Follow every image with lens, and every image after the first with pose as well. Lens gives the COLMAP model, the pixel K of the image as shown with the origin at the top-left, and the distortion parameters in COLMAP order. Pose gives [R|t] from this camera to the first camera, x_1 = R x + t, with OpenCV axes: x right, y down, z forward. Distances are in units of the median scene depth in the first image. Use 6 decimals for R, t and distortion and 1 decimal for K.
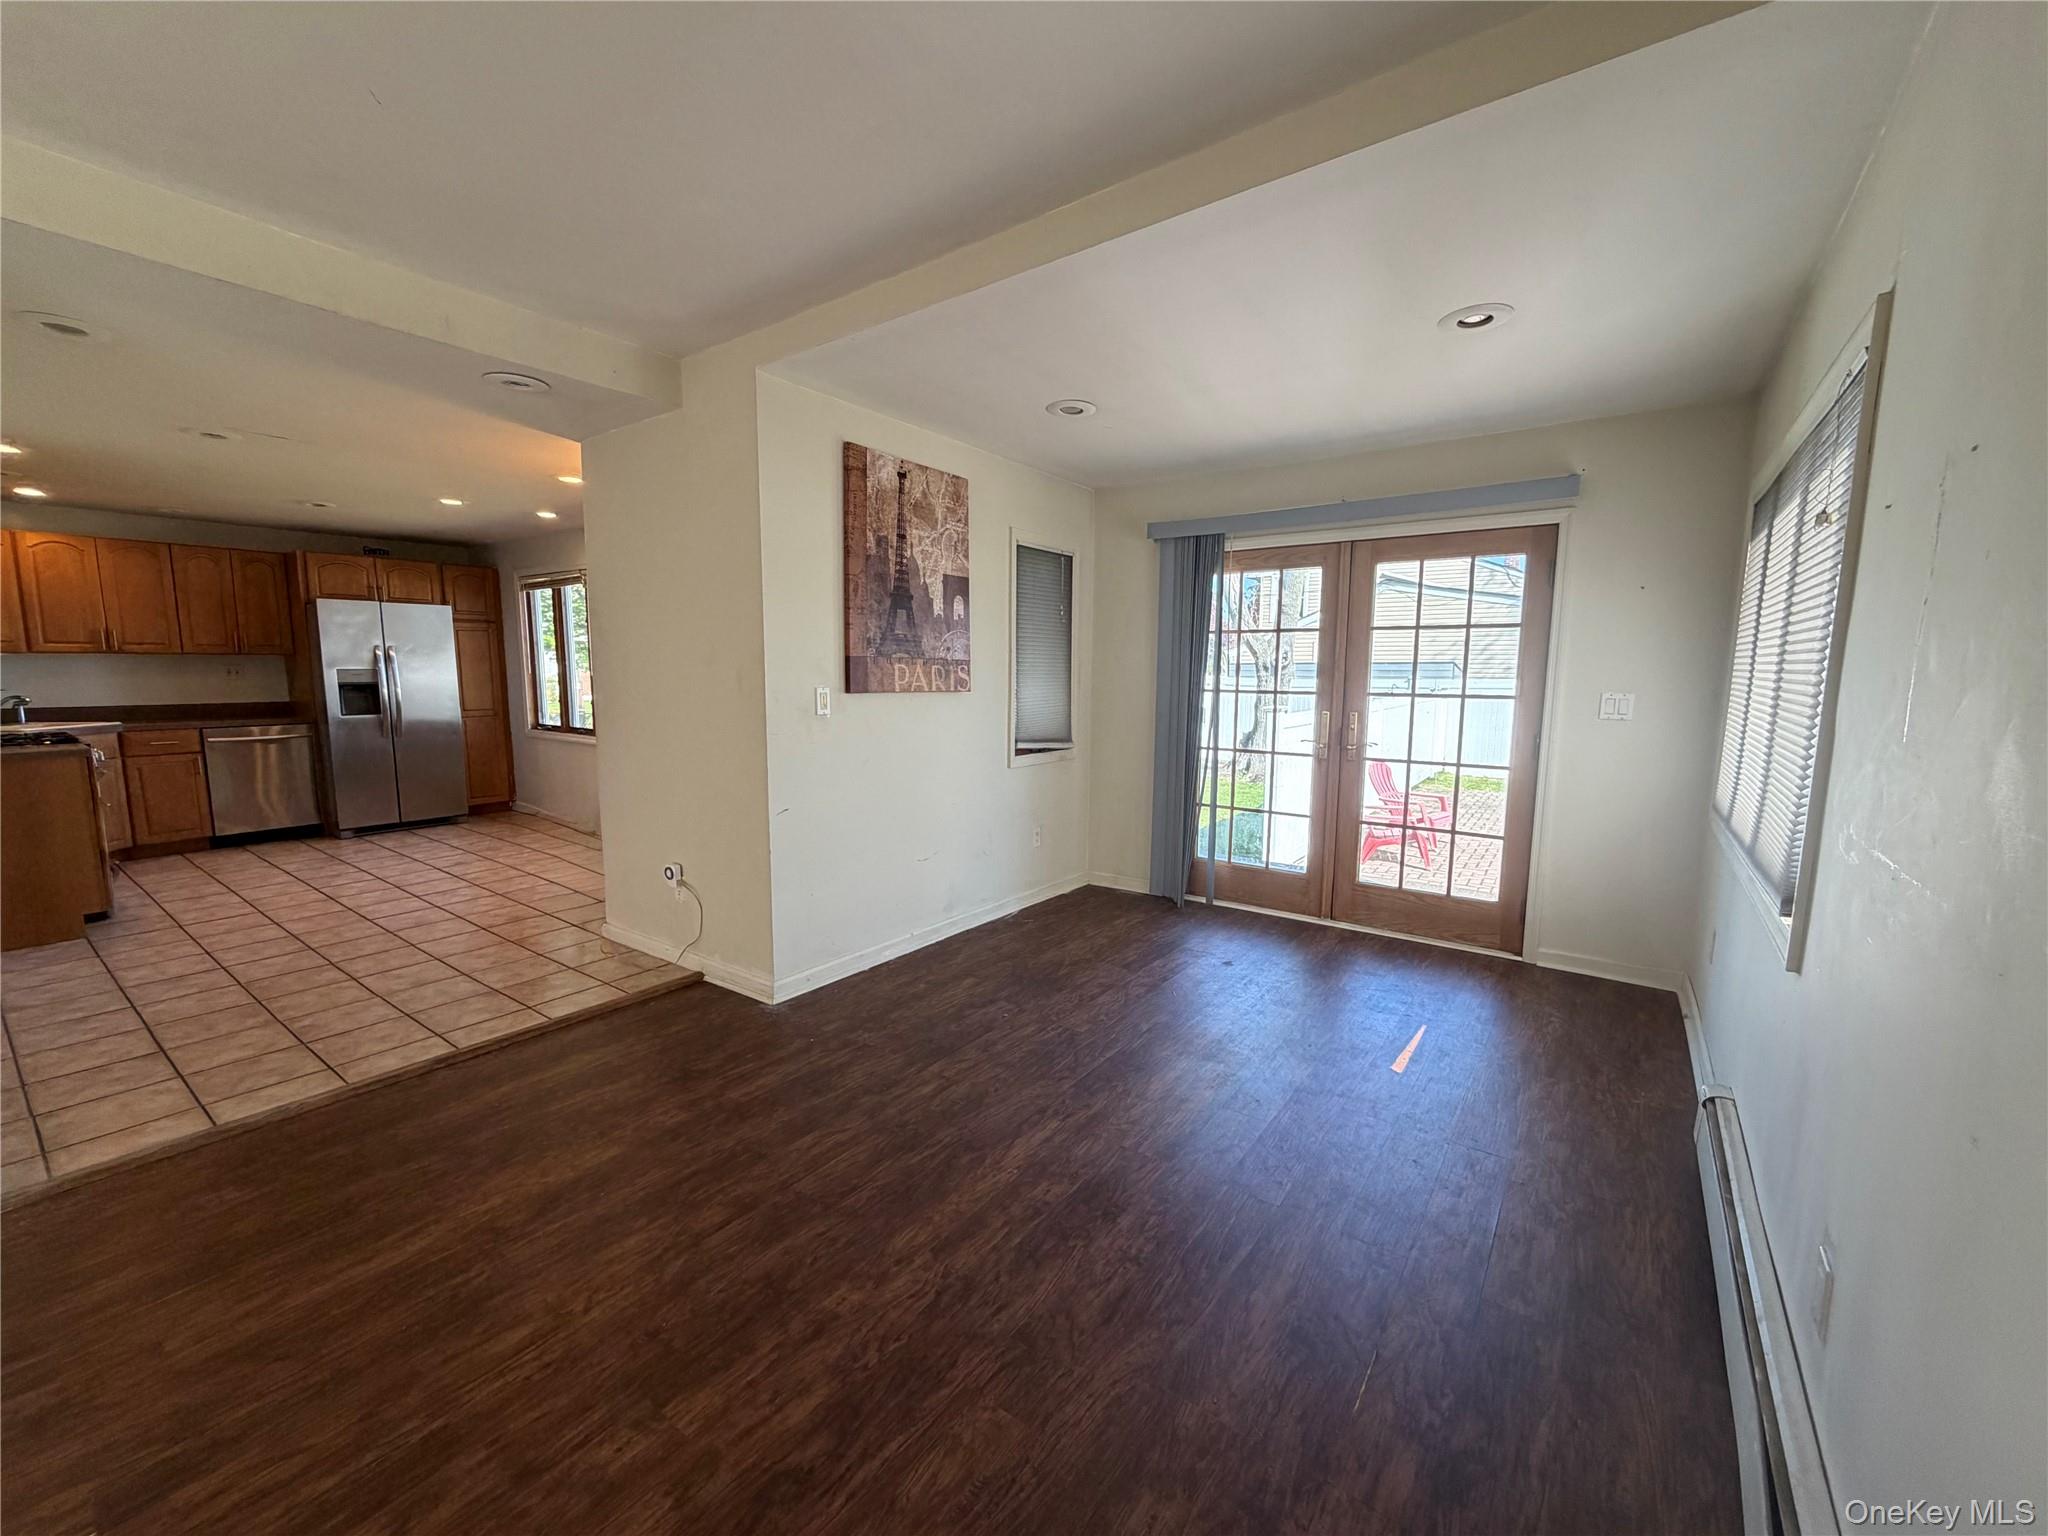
lens RADIAL K [[815.8, 0, 1015.7], [0, 815.8, 765.0], [0, 0, 1]] dist [-0.000251, -0.000319]
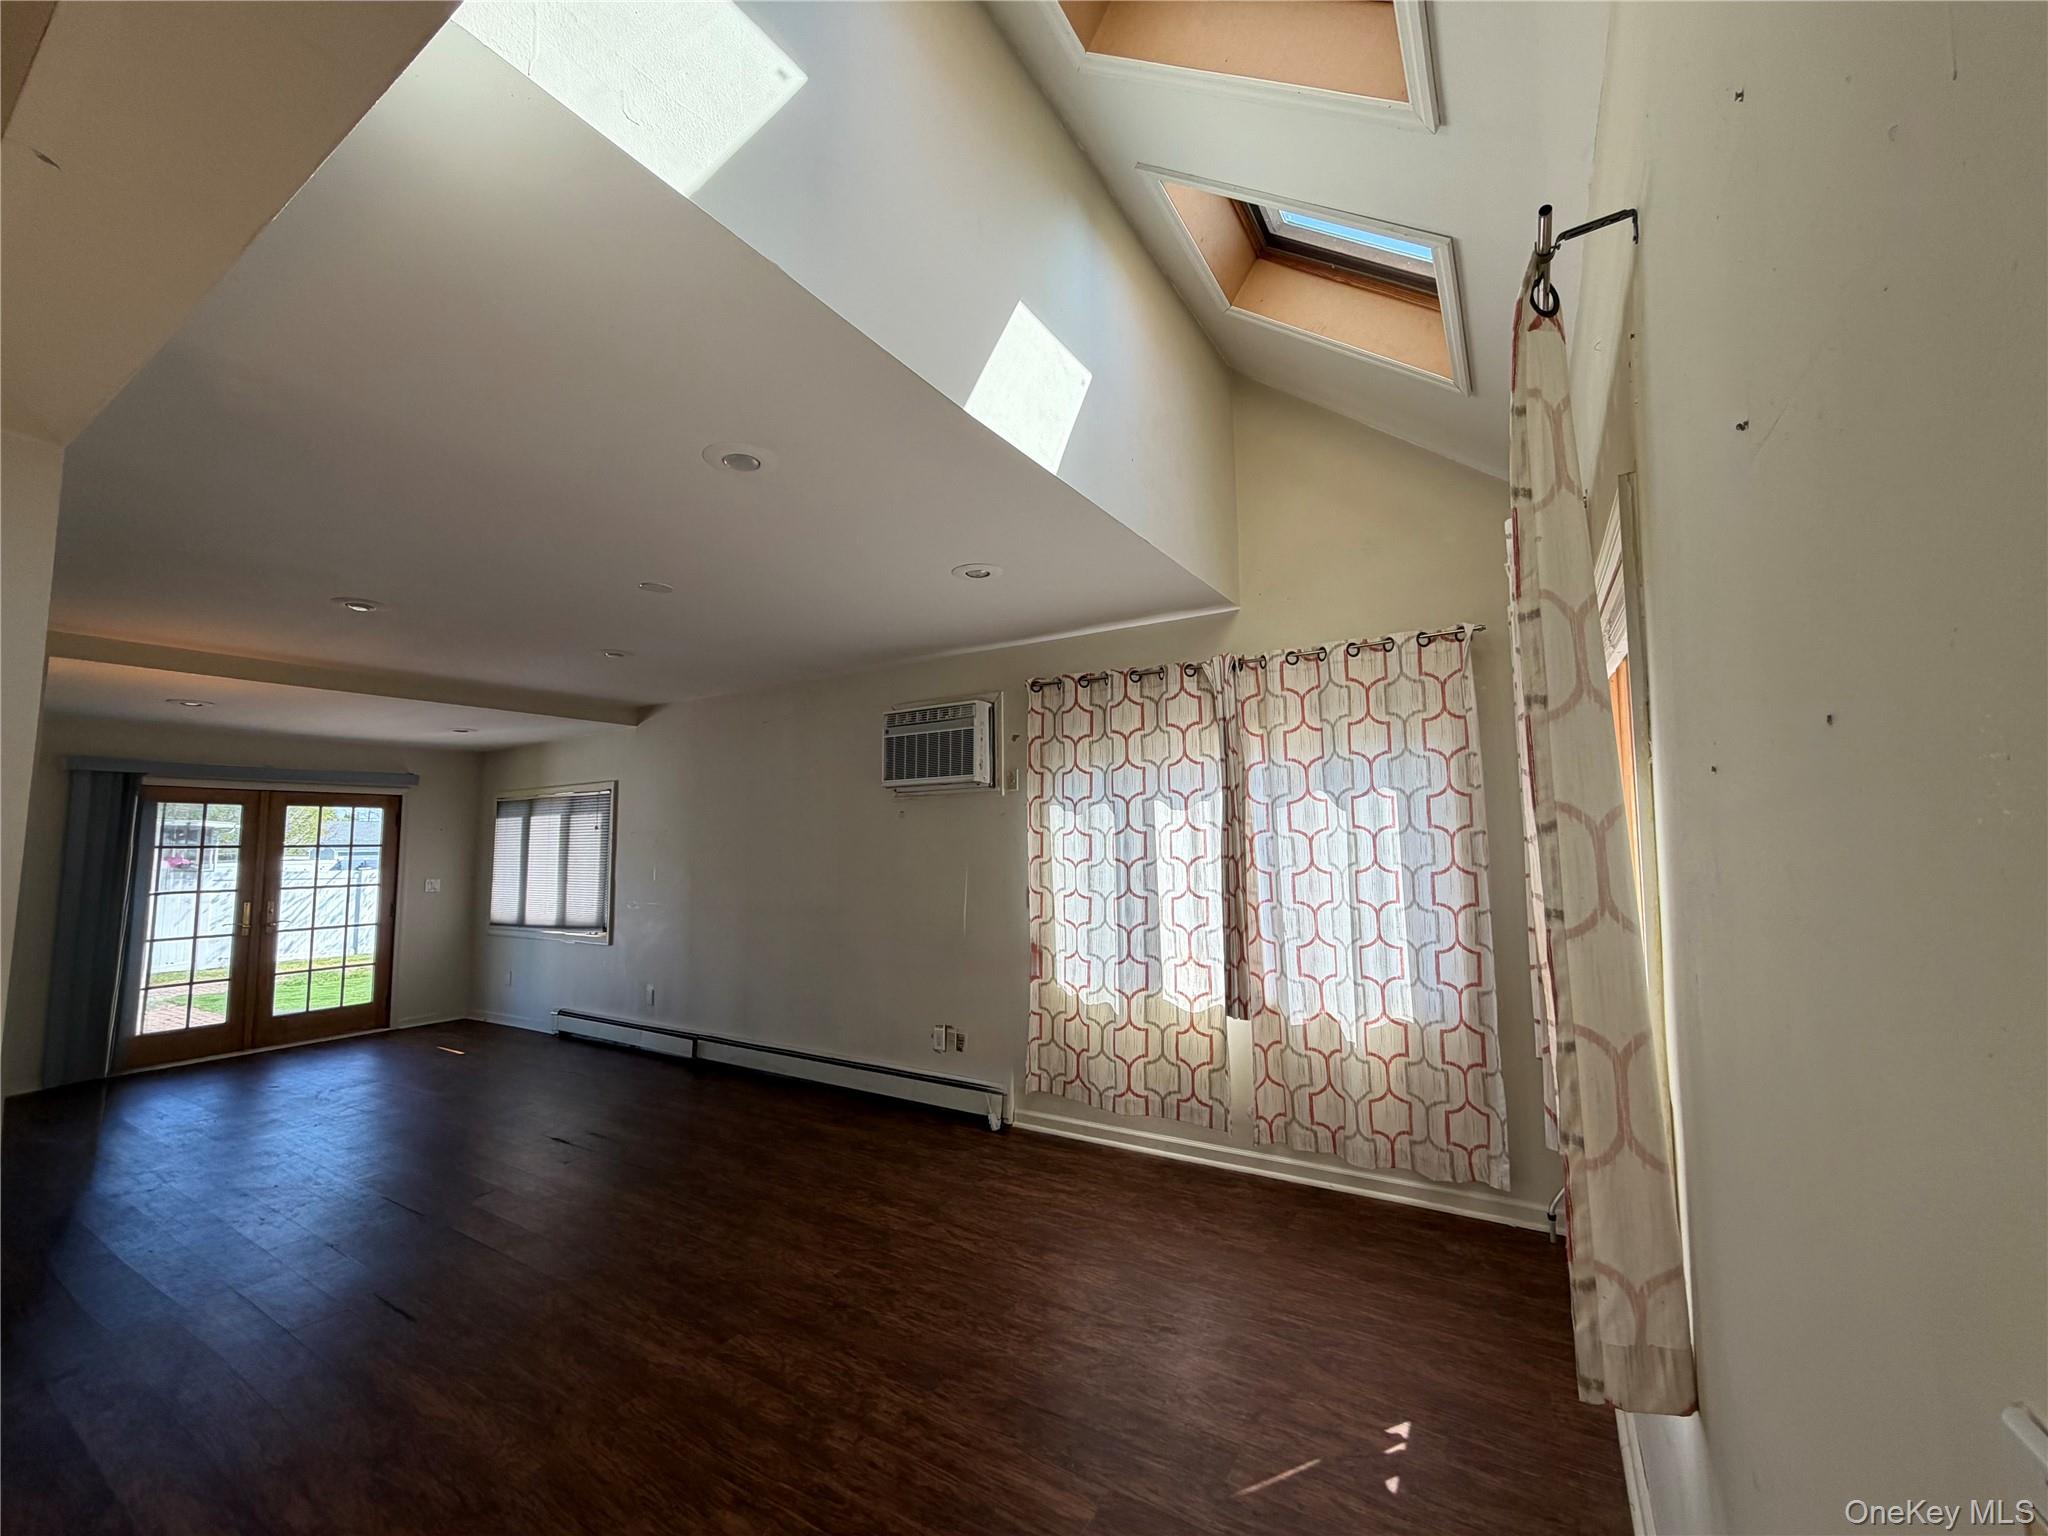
lens RADIAL K [[810.5, 0, 1016.8], [0, 810.5, 769.1], [0, 0, 1]] dist [-0.001699, -0.000203]
pose [[-0.071745, 0.089380, 0.993410, -1.329598], [0.130555, 0.988250, -0.079486, -0.008207], [-0.988842, 0.123992, -0.082571, -0.304666]]
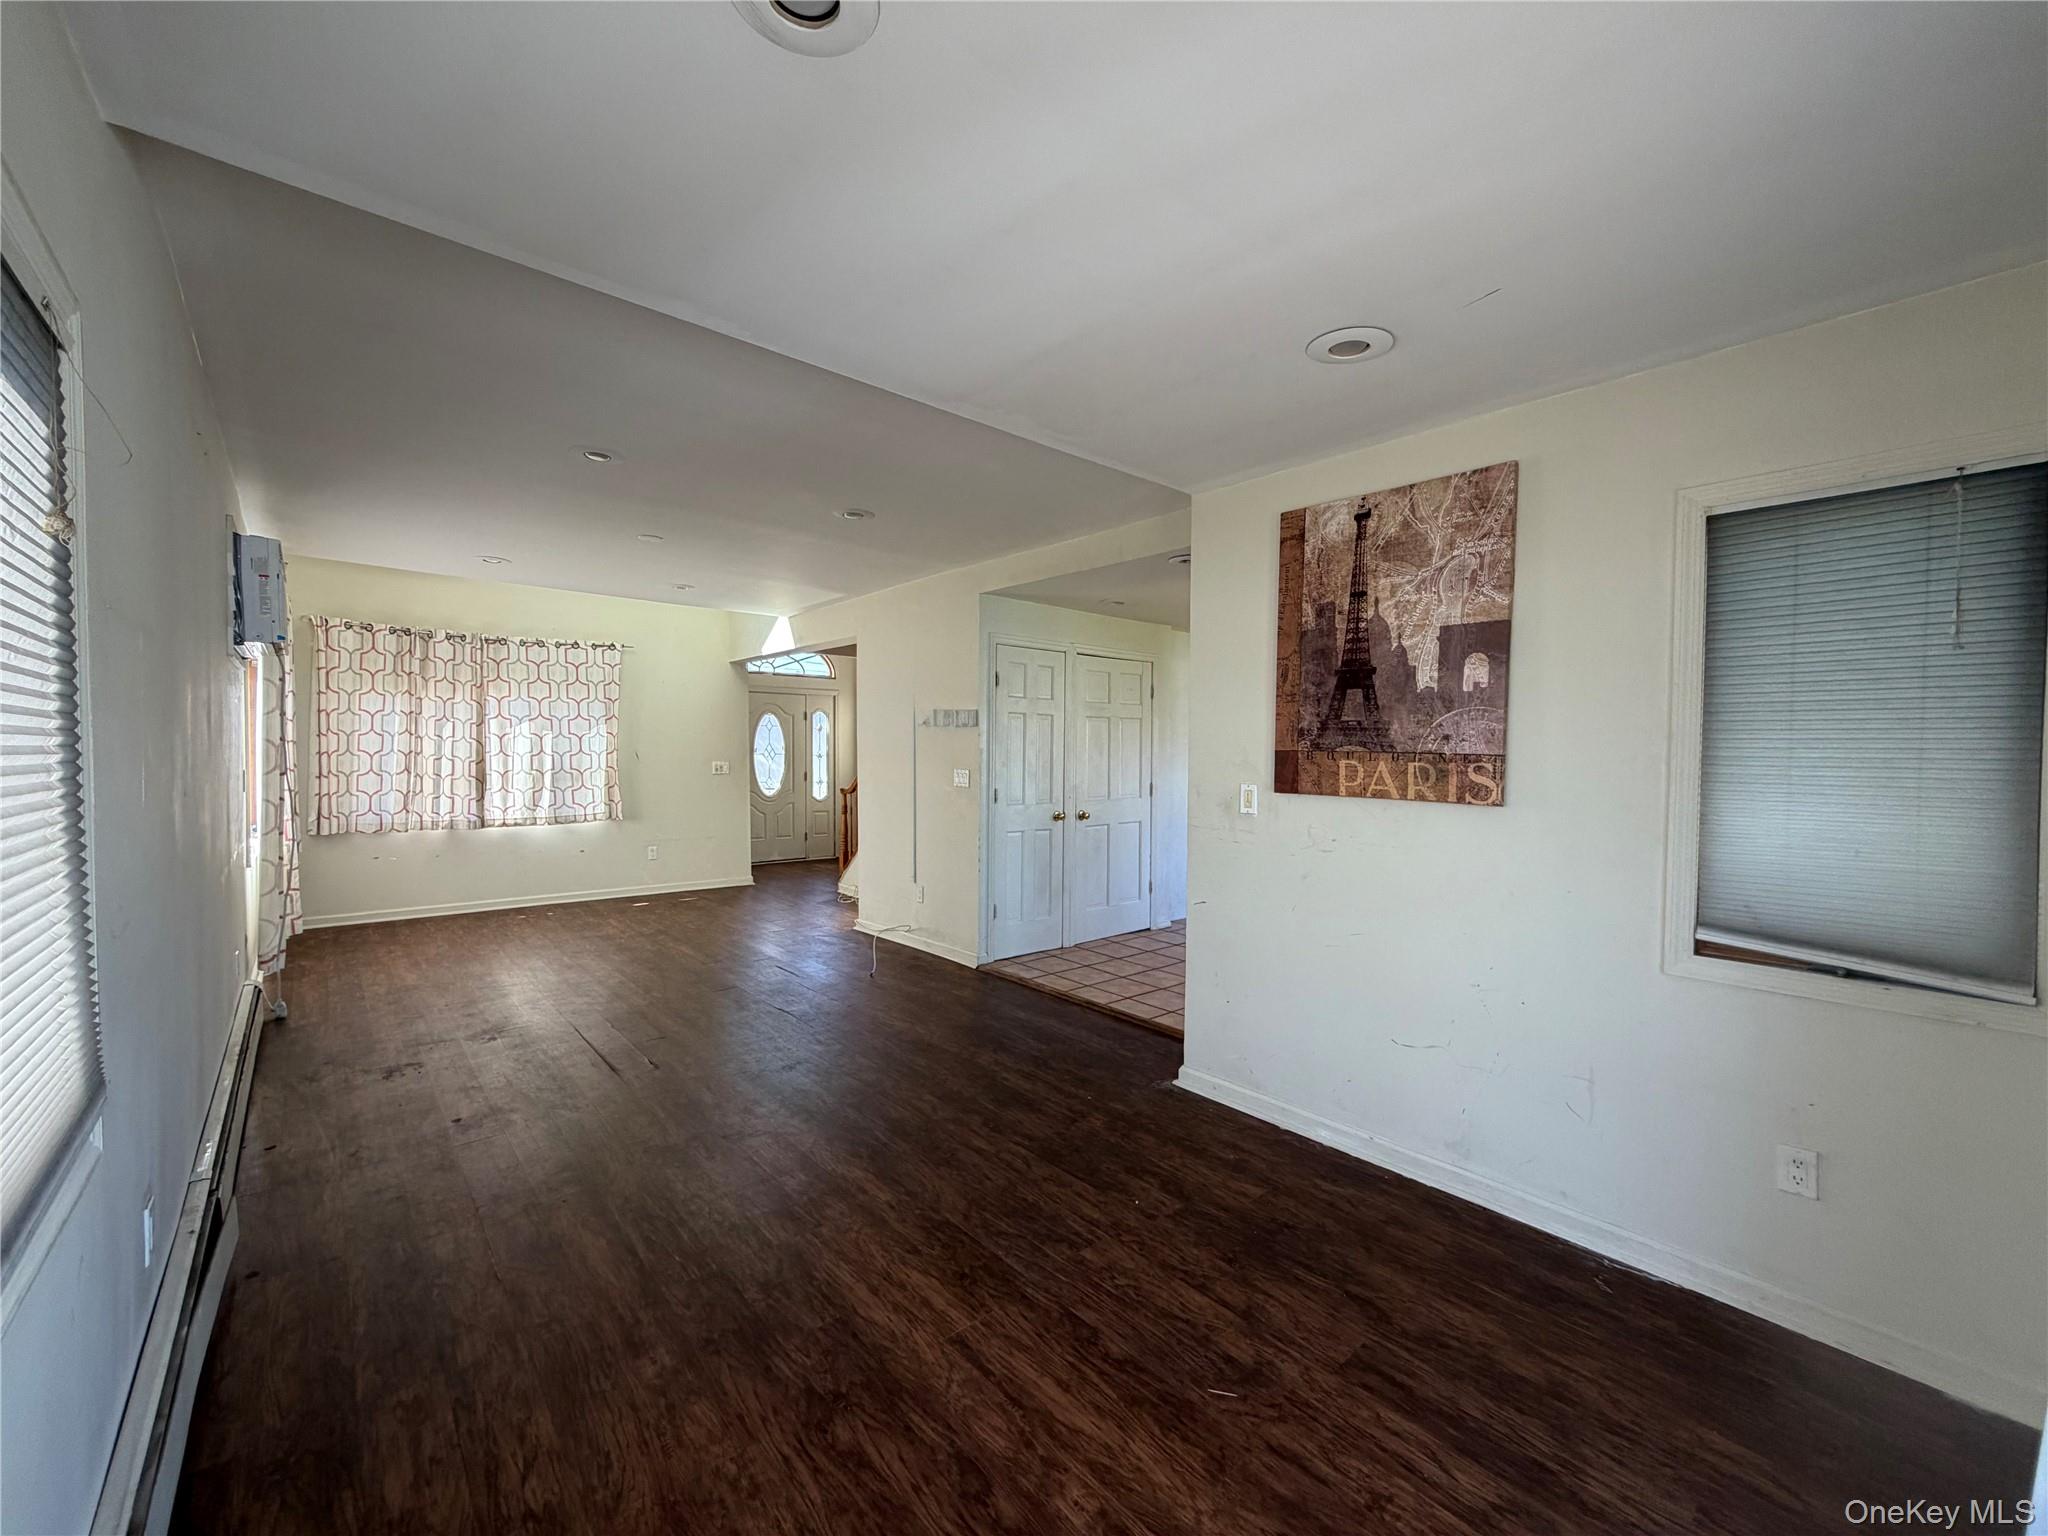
lens RADIAL K [[816.9, 0, 1020.4], [0, 816.9, 765.3], [0, 0, 1]] dist [-0.000896, -0.000044]
pose [[-0.216467, 0.006549, -0.976268, 0.650965], [-0.127410, 0.991236, 0.034899, -0.103112], [0.967941, 0.131941, -0.213735, 0.840594]]
